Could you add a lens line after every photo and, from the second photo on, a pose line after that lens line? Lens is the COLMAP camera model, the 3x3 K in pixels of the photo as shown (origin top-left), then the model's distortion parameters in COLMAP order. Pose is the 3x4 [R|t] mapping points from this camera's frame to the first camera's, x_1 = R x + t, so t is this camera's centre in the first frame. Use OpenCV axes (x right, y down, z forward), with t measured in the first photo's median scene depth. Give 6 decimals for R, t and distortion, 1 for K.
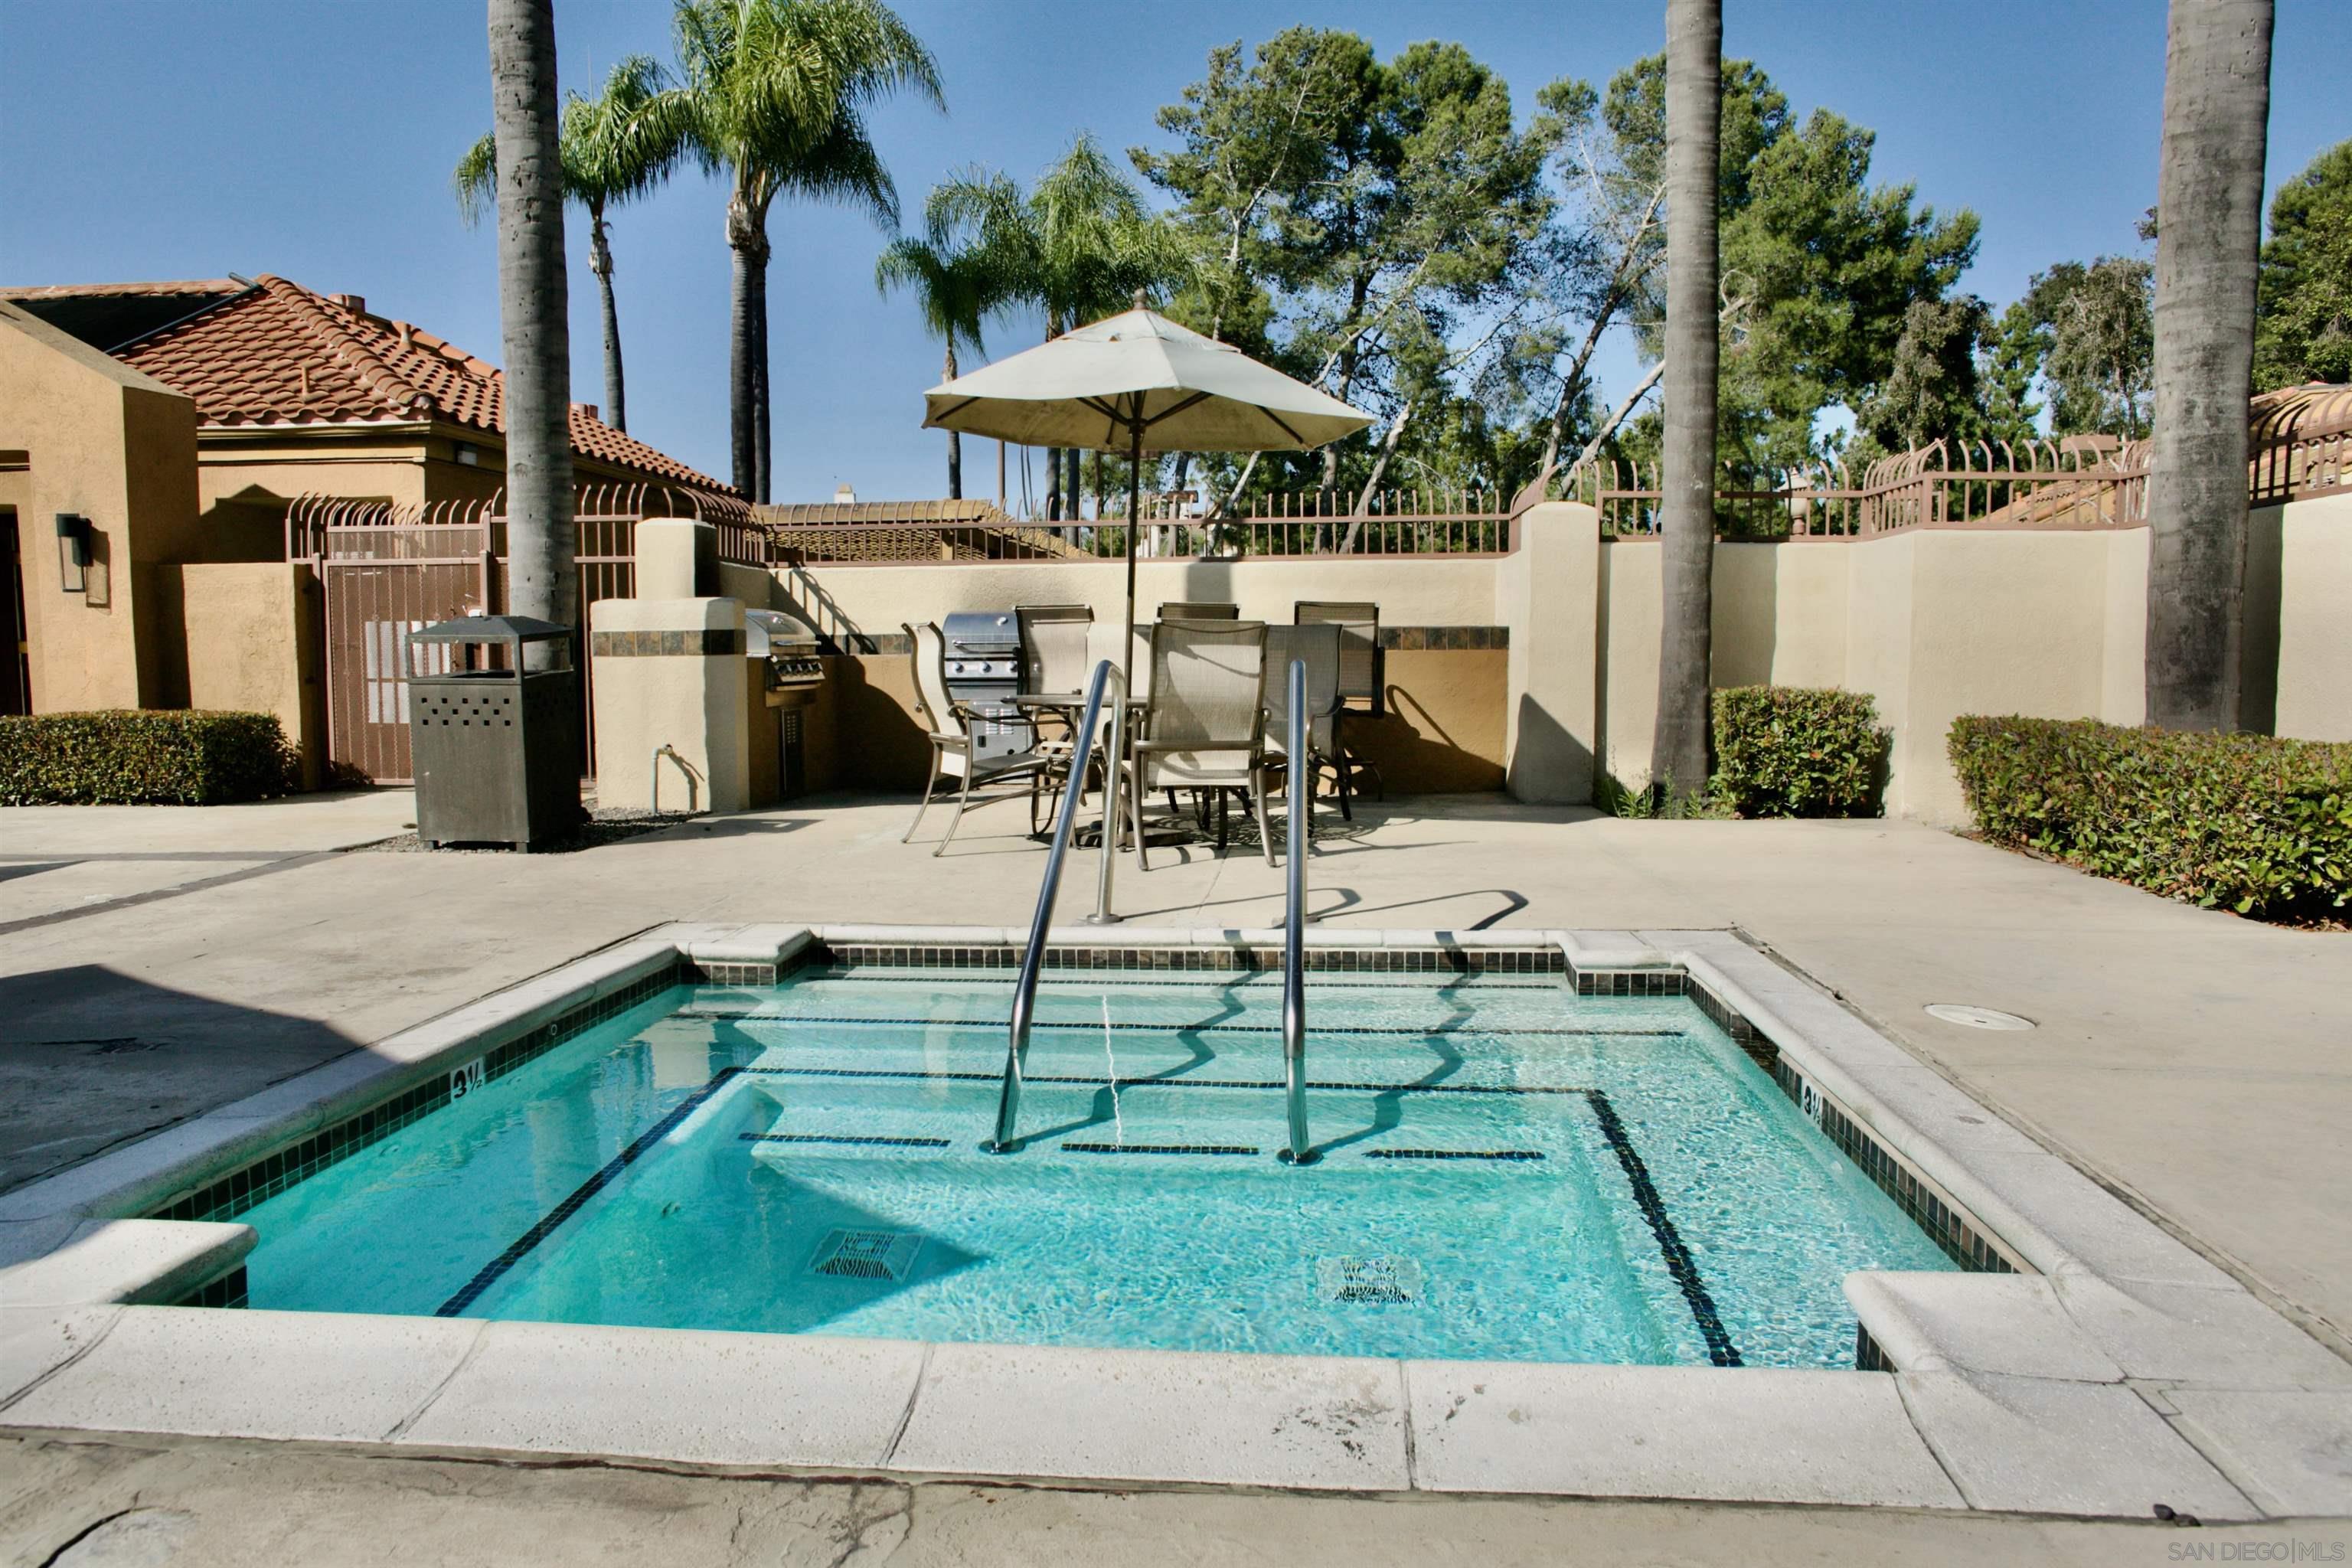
lens RADIAL K [[1667.4, 0, 1192.4], [0, 1667.4, 779.1], [0, 0, 1]] dist [-0.062716, 0.075463]
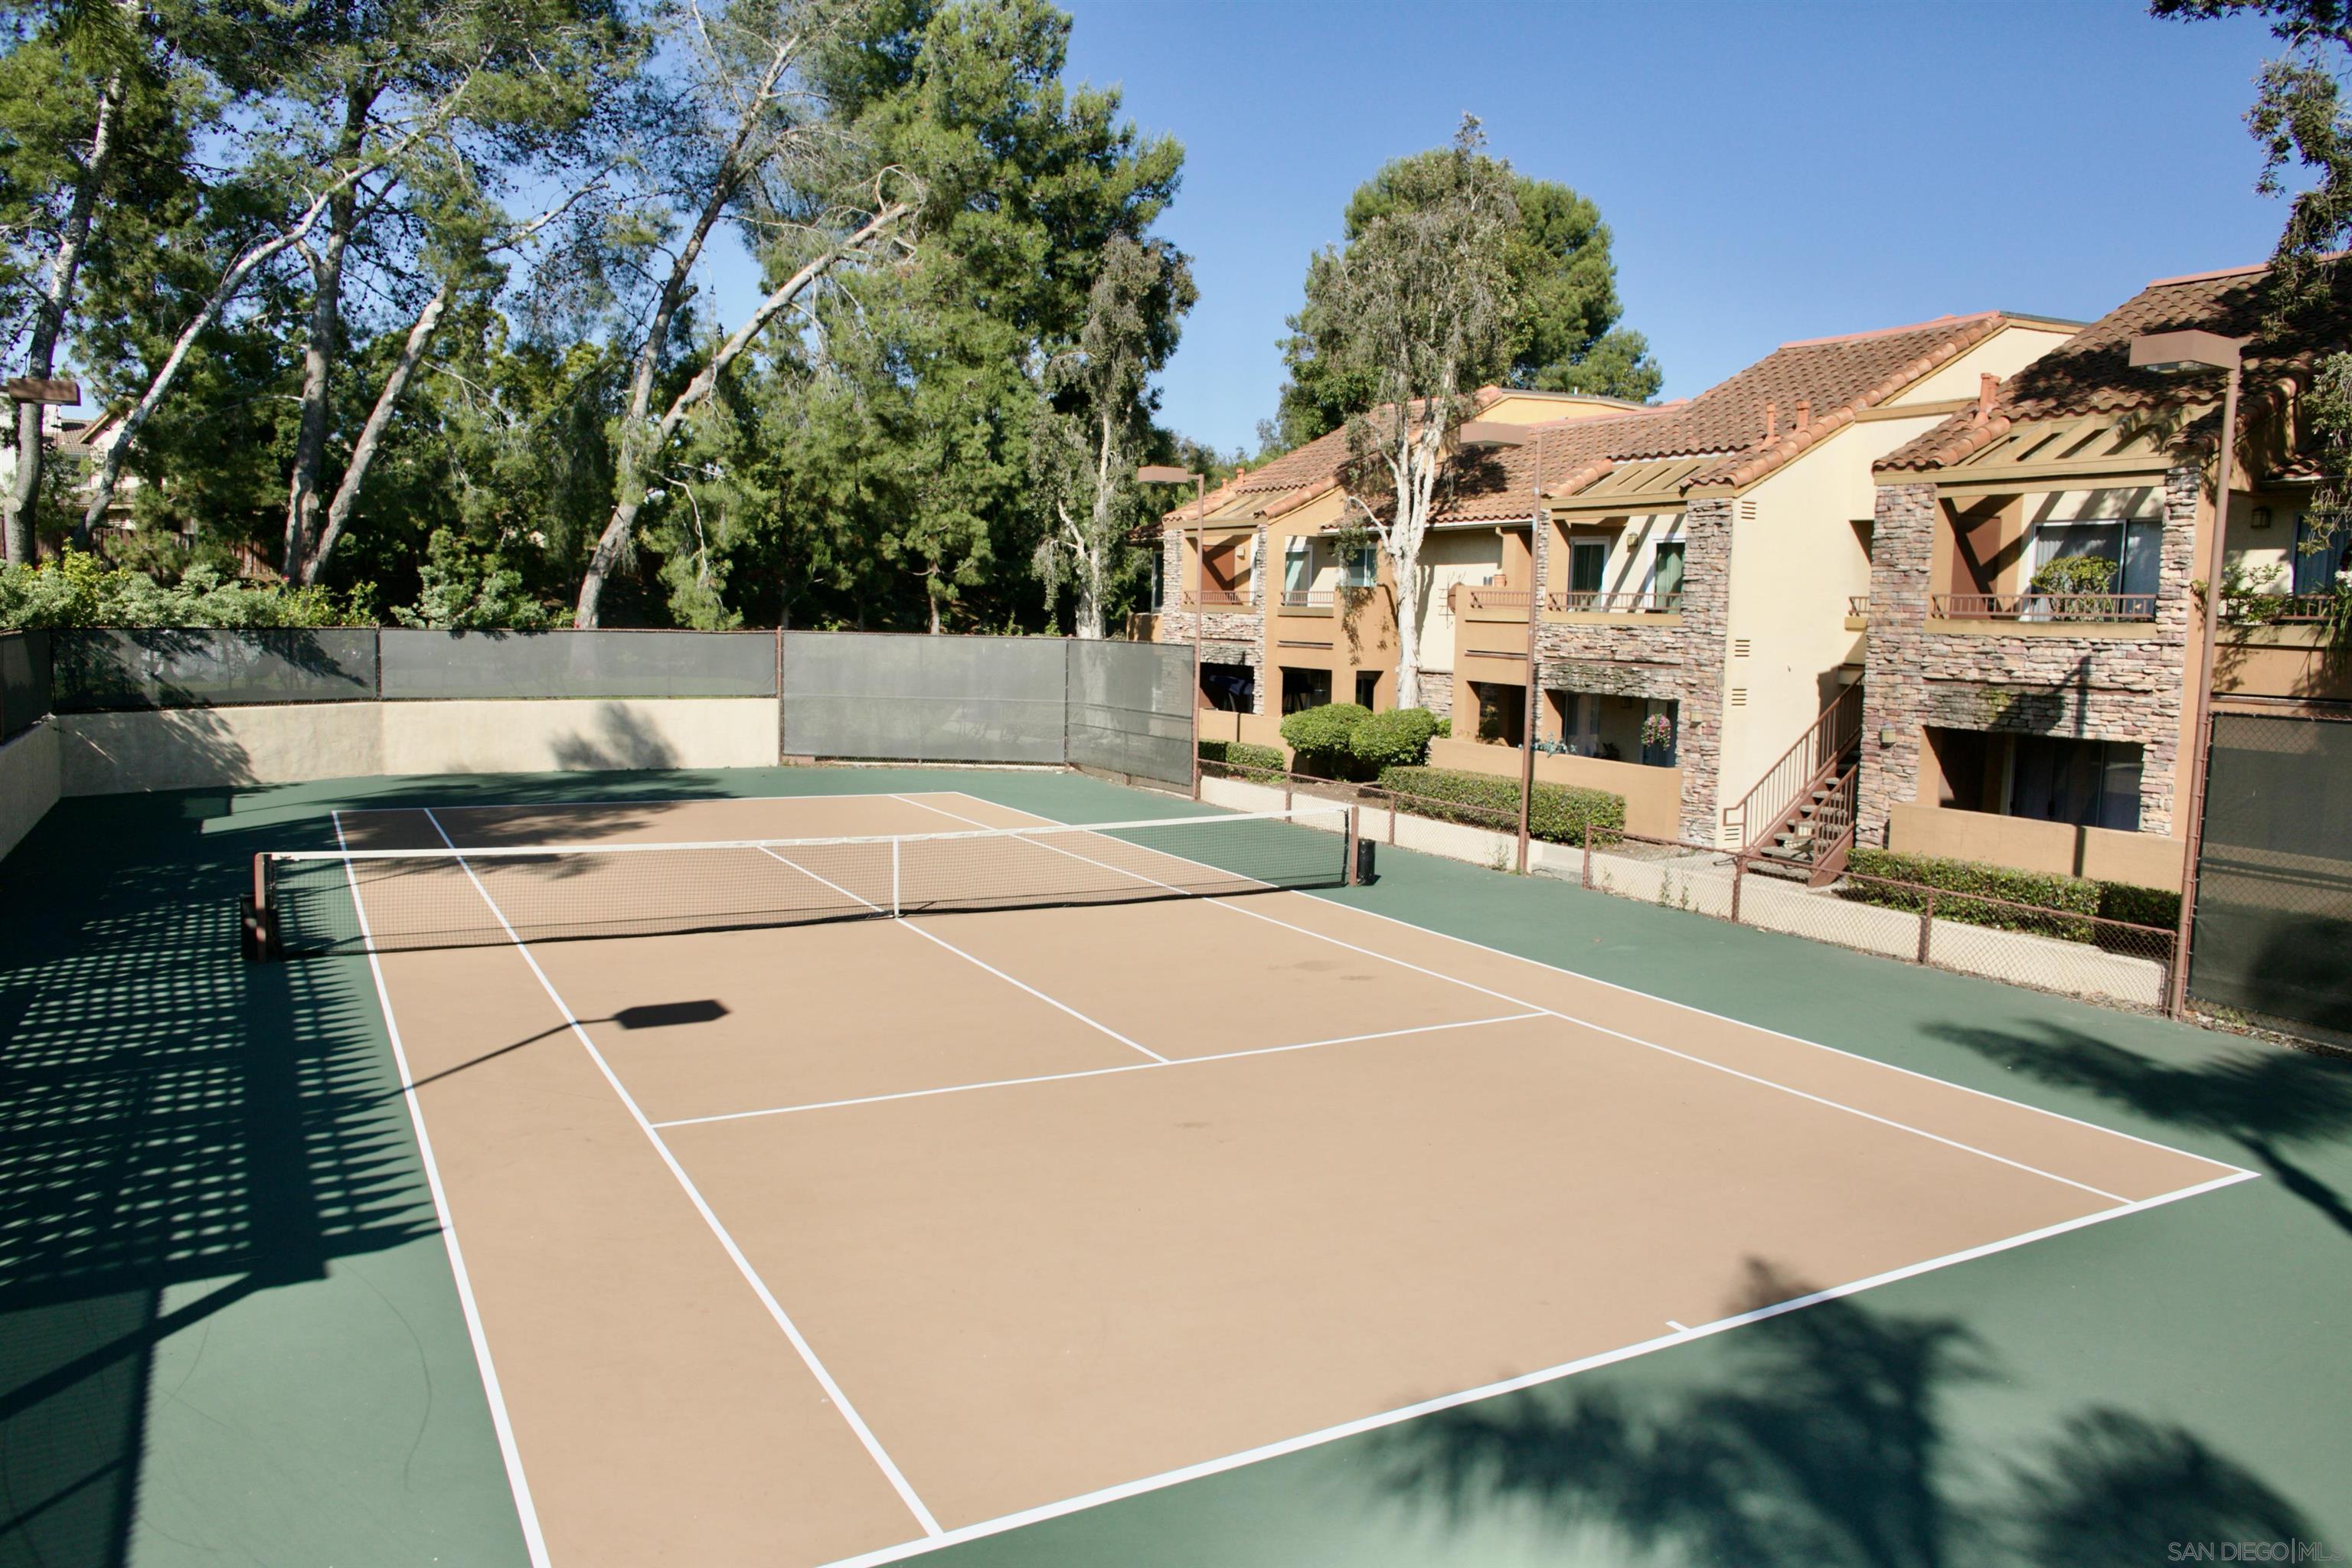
lens RADIAL K [[1667.4, 0, 1192.4], [0, 1667.4, 779.1], [0, 0, 1]] dist [-0.062716, 0.075463]
pose [[0.827699, -0.032786, 0.560213, -0.001592], [0.015775, 0.999257, 0.035173, -0.043280], [-0.560950, -0.020275, 0.827601, 0.259756]]
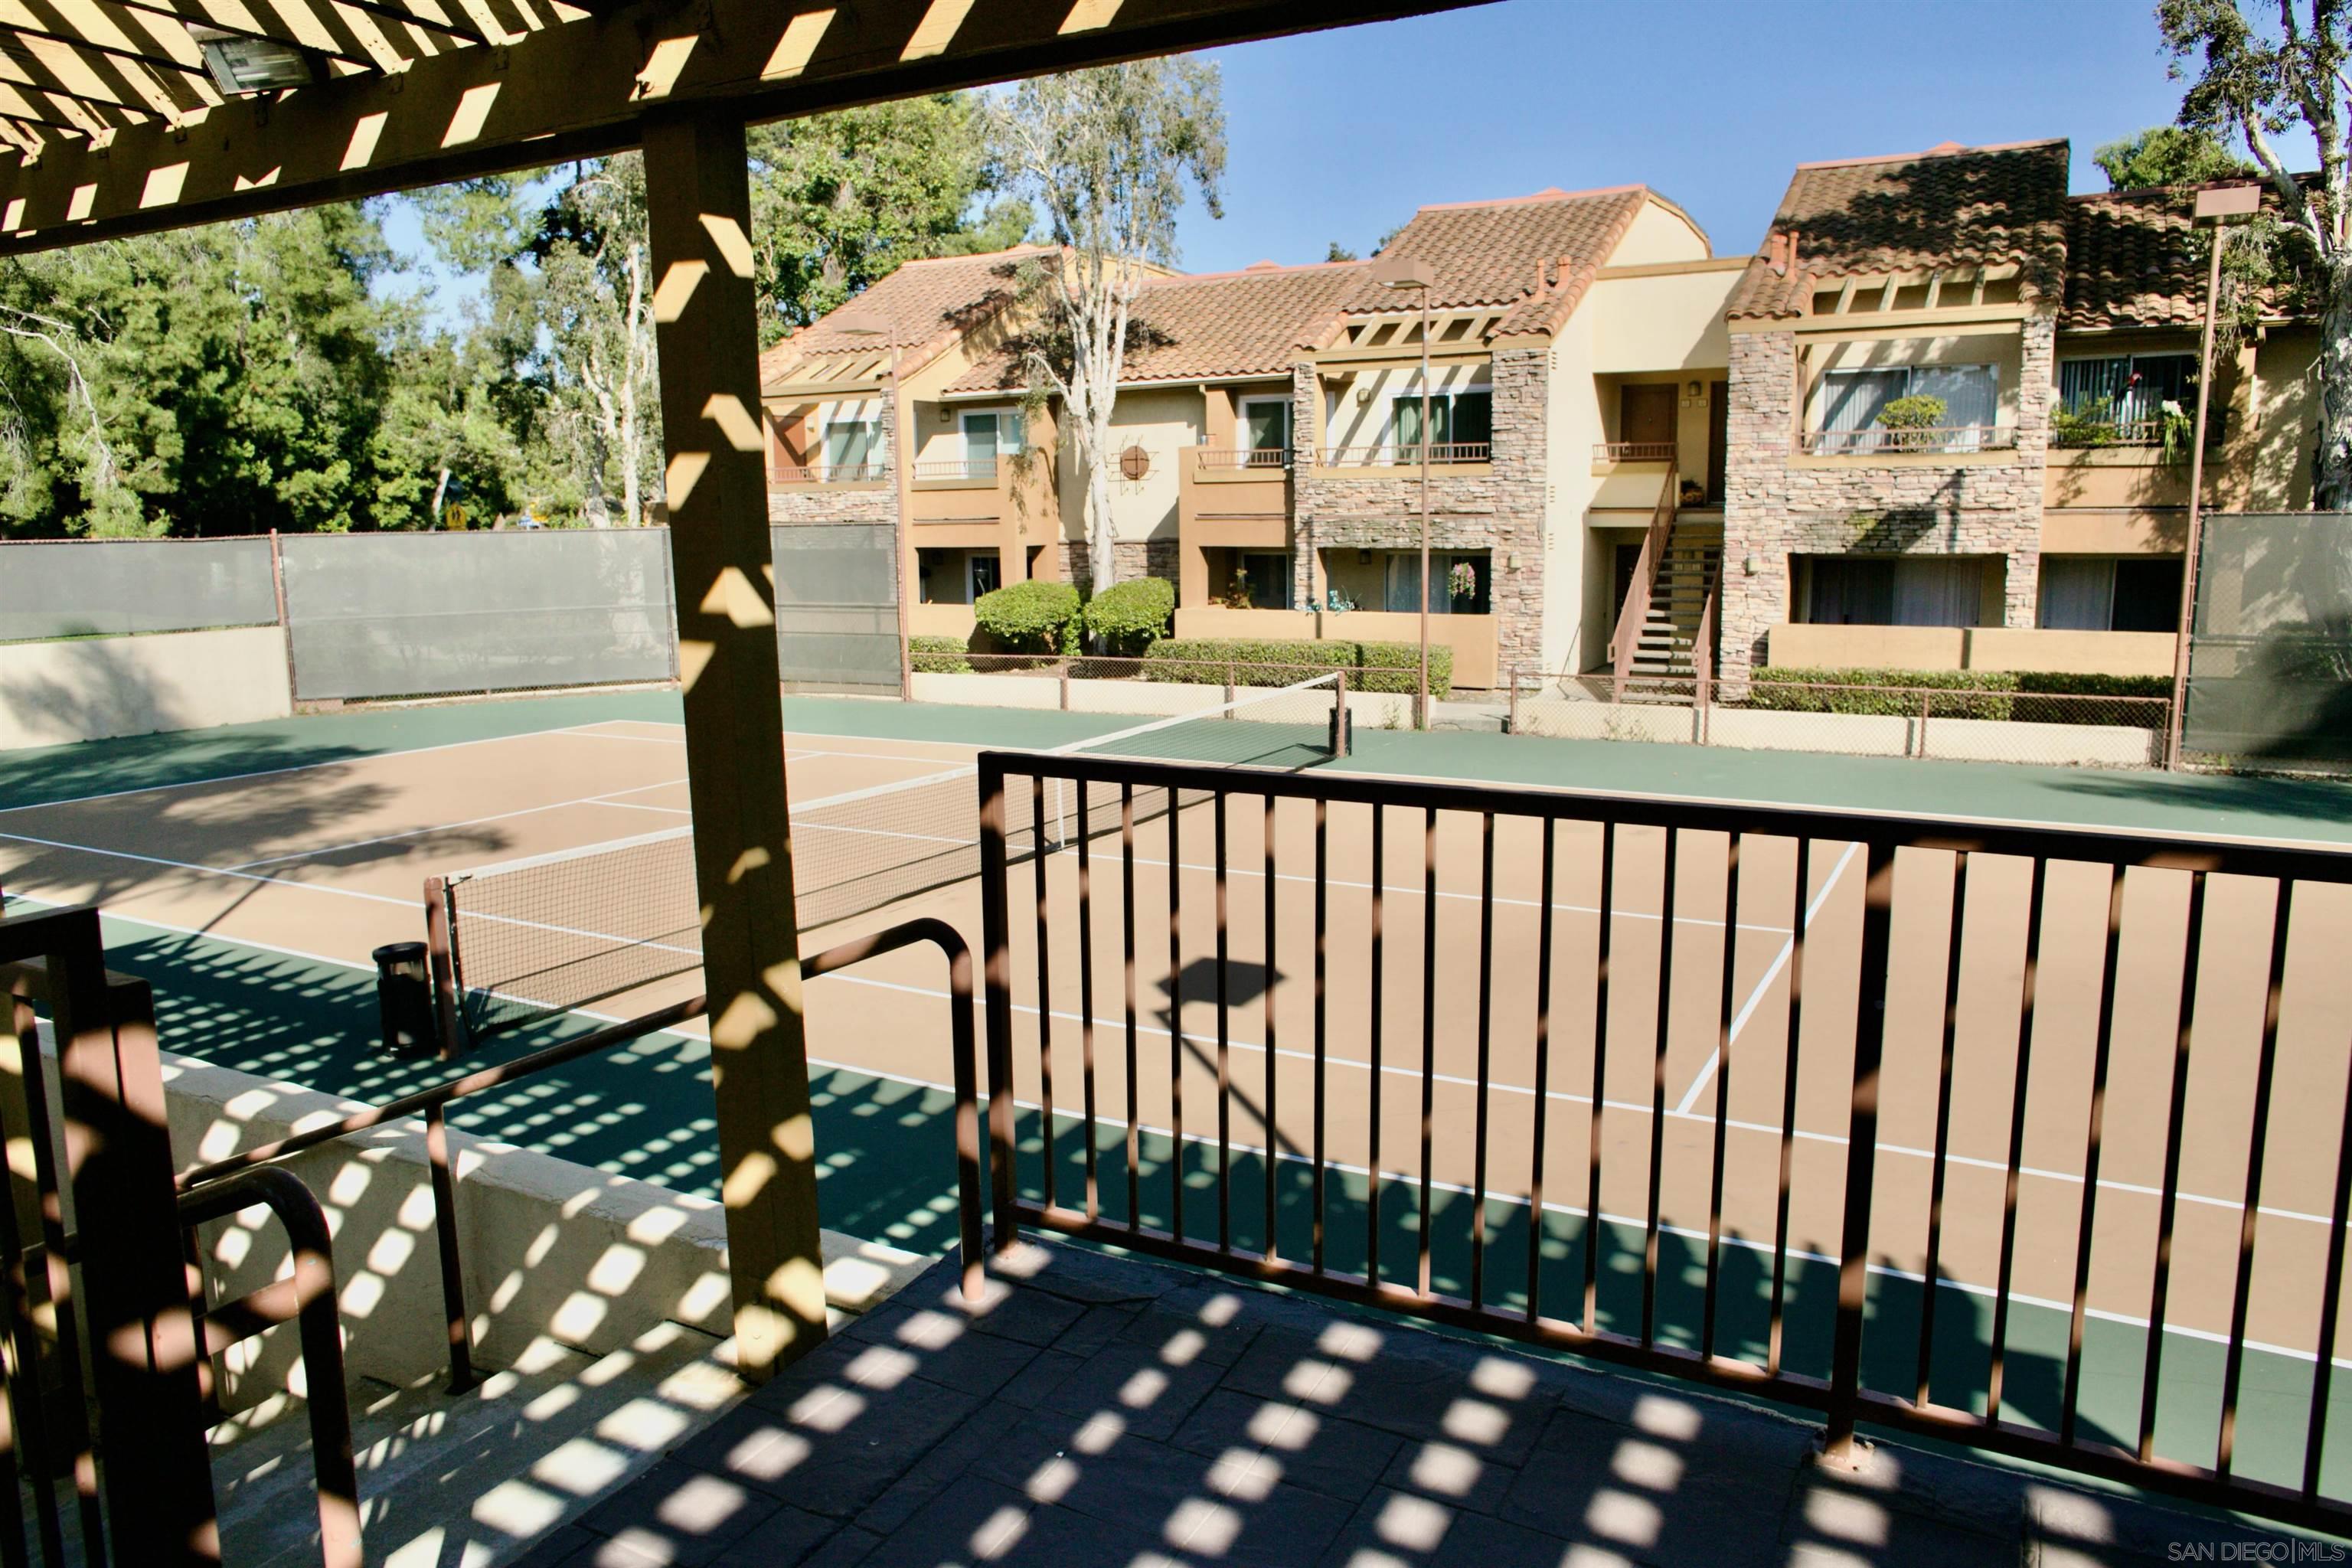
lens RADIAL K [[1667.4, 0, 1192.4], [0, 1667.4, 779.1], [0, 0, 1]] dist [-0.062716, 0.075463]
pose [[0.411853, -0.149209, 0.898952, -0.113006], [0.084093, 0.988517, 0.125548, -0.048934], [-0.907362, 0.023888, 0.419671, 0.466162]]
